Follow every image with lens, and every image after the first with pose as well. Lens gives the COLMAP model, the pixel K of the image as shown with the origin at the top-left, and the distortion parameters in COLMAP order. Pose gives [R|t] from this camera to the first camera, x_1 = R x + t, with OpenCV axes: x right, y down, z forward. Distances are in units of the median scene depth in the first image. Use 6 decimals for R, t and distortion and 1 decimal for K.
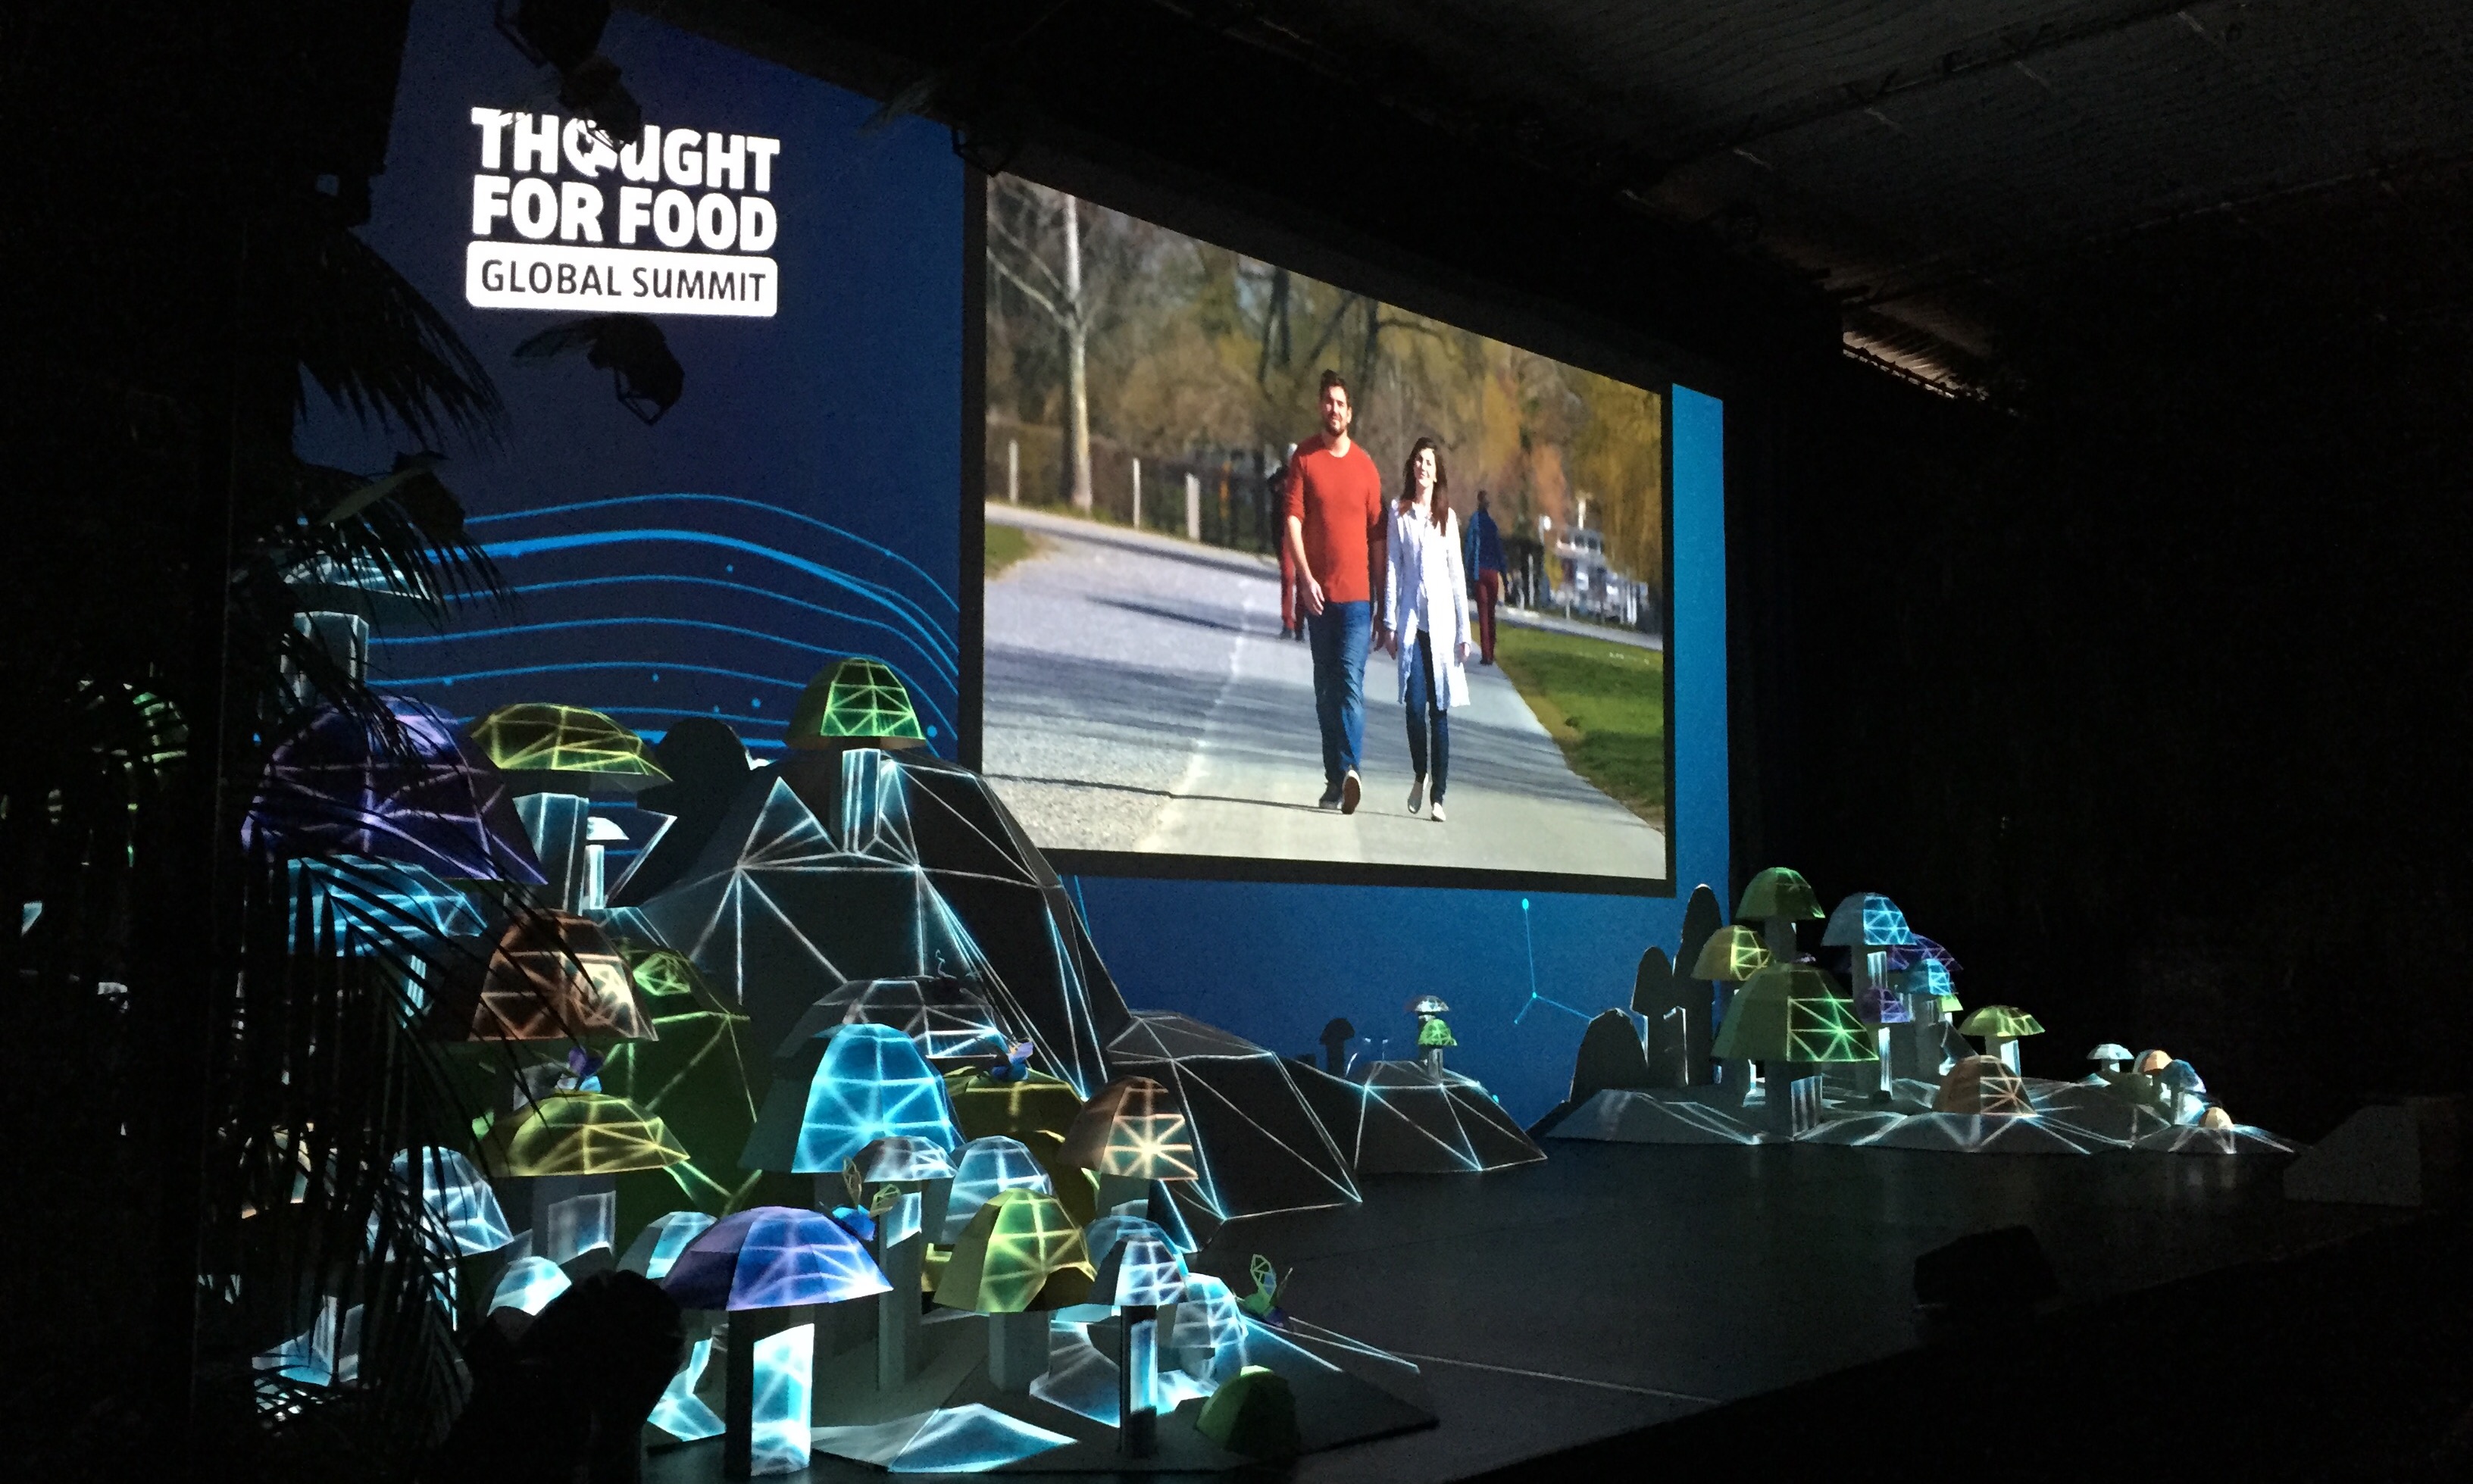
lens RADIAL K [[2091.6, 0, 1245.8], [0, 2091.6, 750.9], [0, 0, 1]] dist [0.063775, -0.076480]
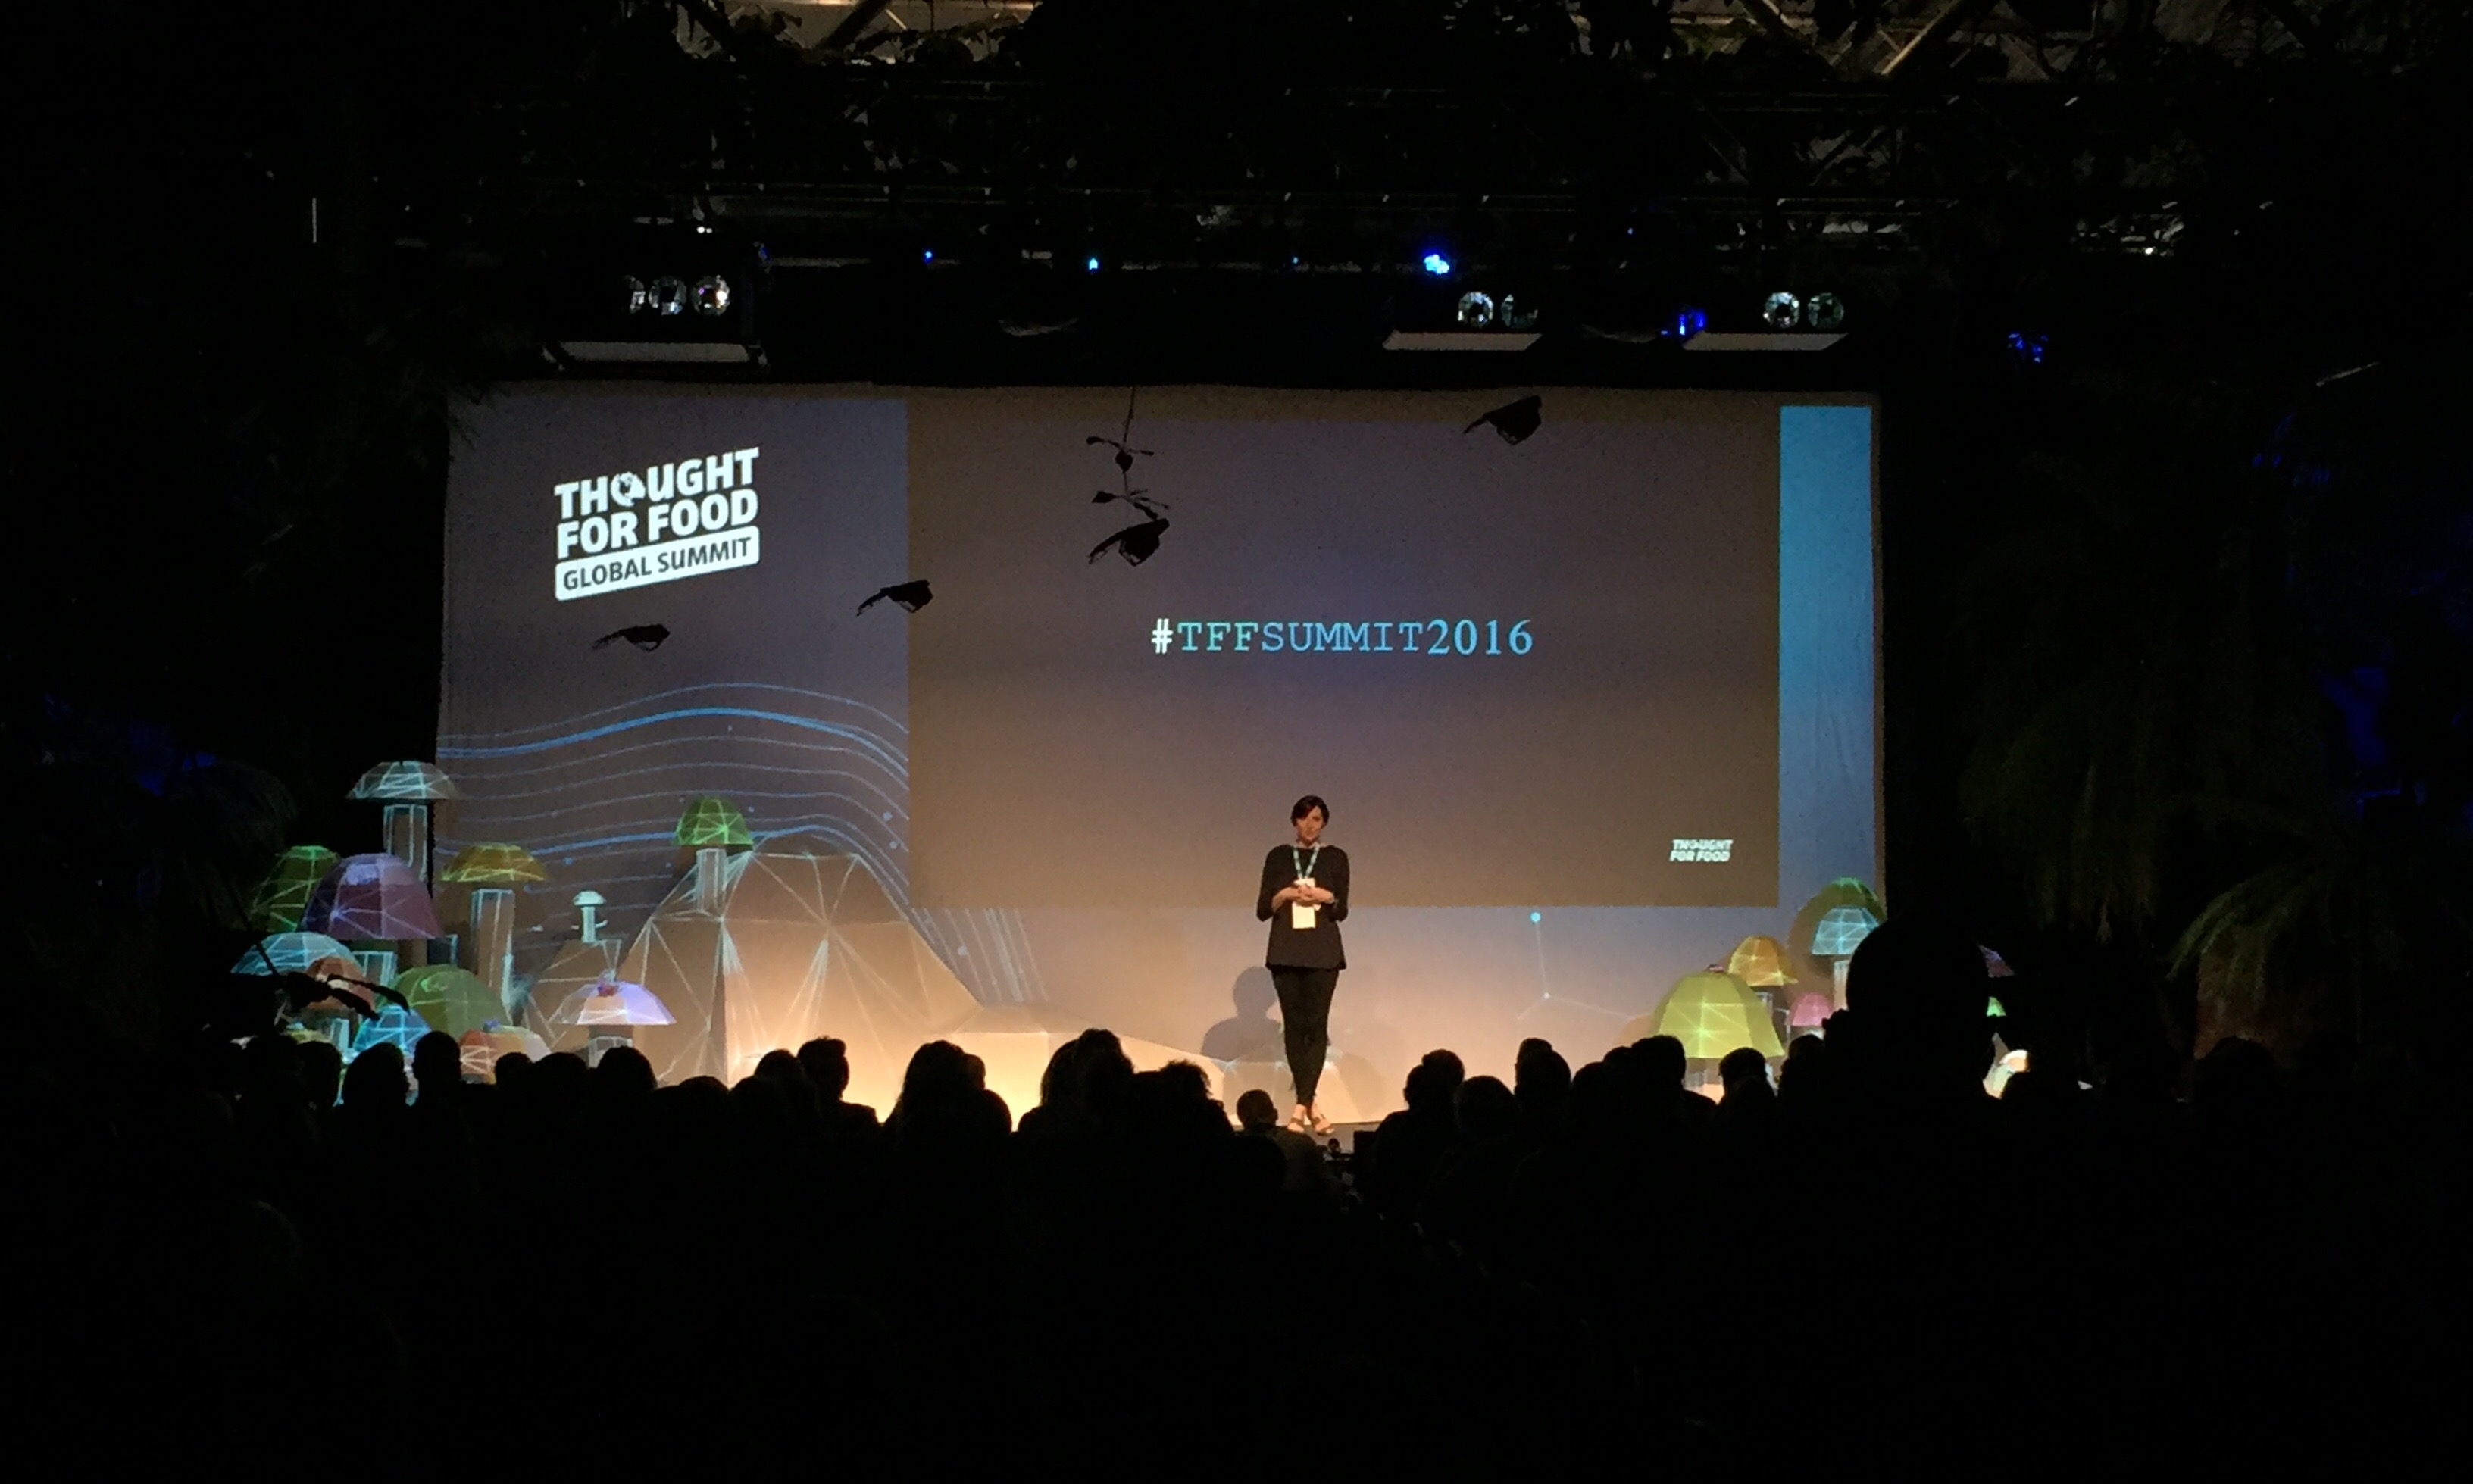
lens RADIAL K [[3918.2, 0, 1272.3], [0, 3918.2, 946.0], [0, 0, 1]] dist [0.061414, 0.000000]
pose [[0.745352, 0.009387, -0.666605, 2.153109], [0.067517, 0.993697, 0.089486, -0.167143], [0.663244, -0.111705, 0.740020, -1.016668]]
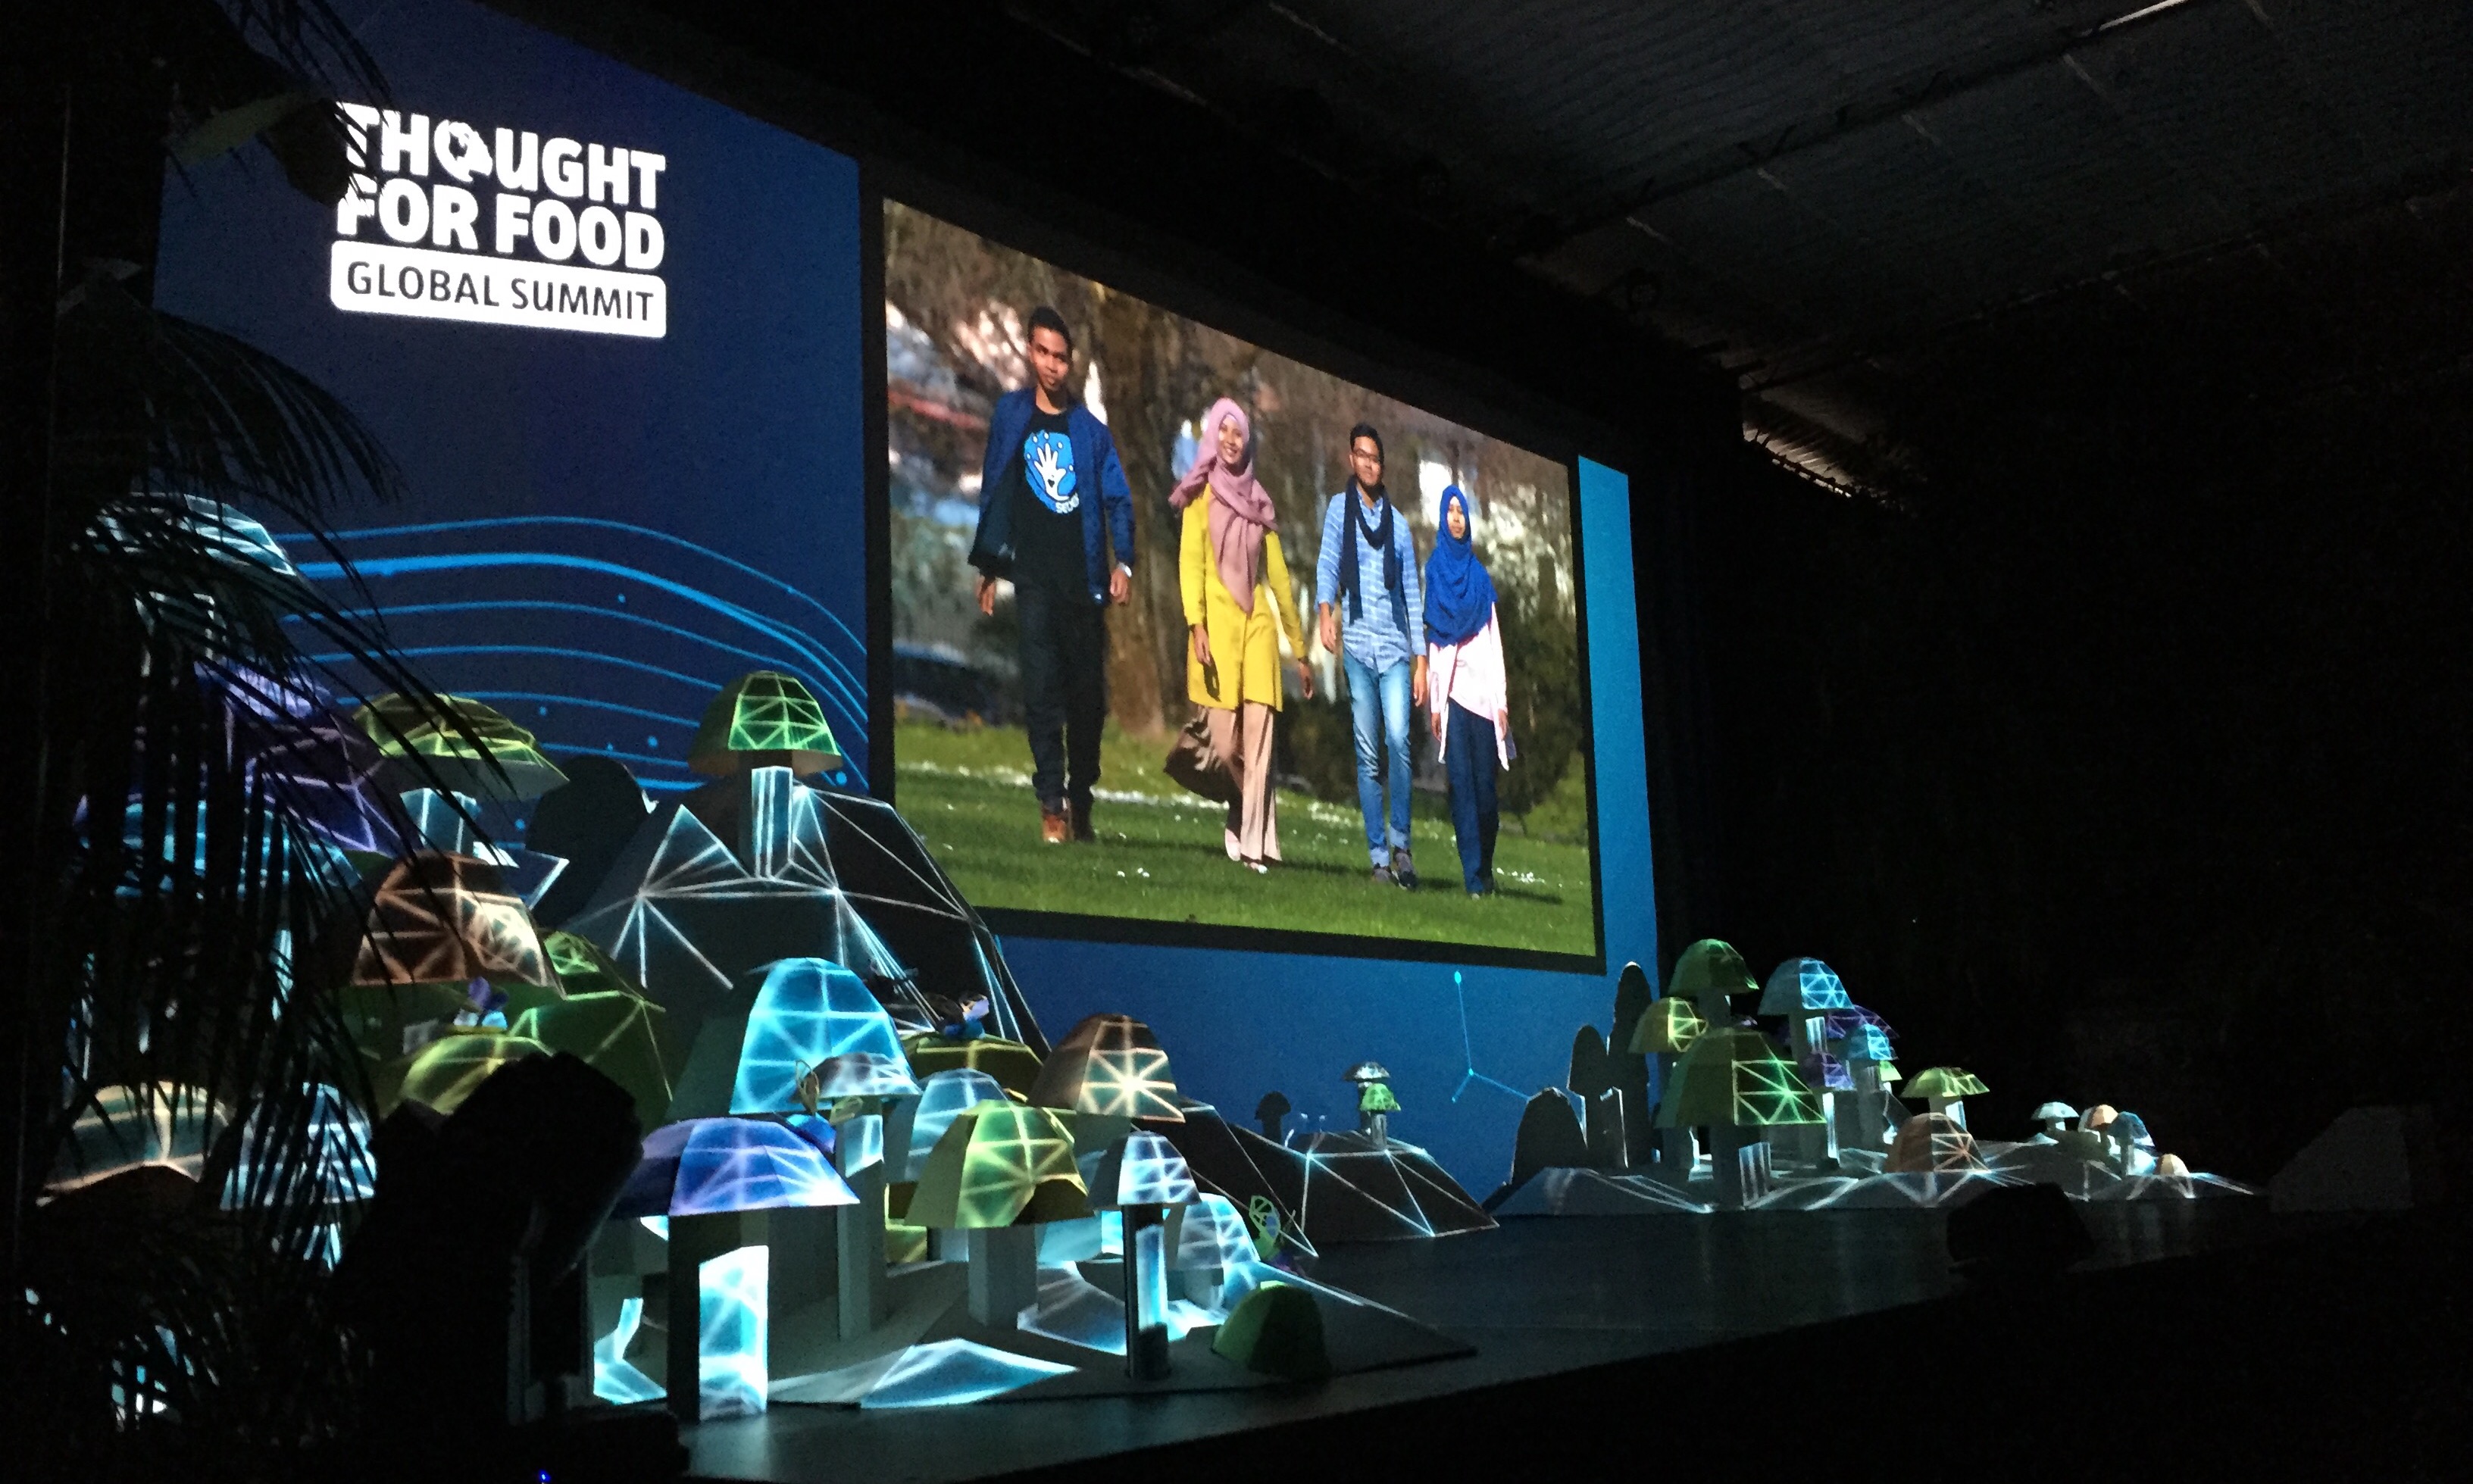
lens RADIAL K [[2091.6, 0, 1244.7], [0, 2091.6, 809.6], [0, 0, 1]] dist [0.063775, -0.076480]
pose [[0.997757, -0.032535, 0.058493, -0.027366], [0.036128, 0.997456, -0.061445, 0.076785], [-0.056345, 0.063421, 0.996395, 0.058794]]
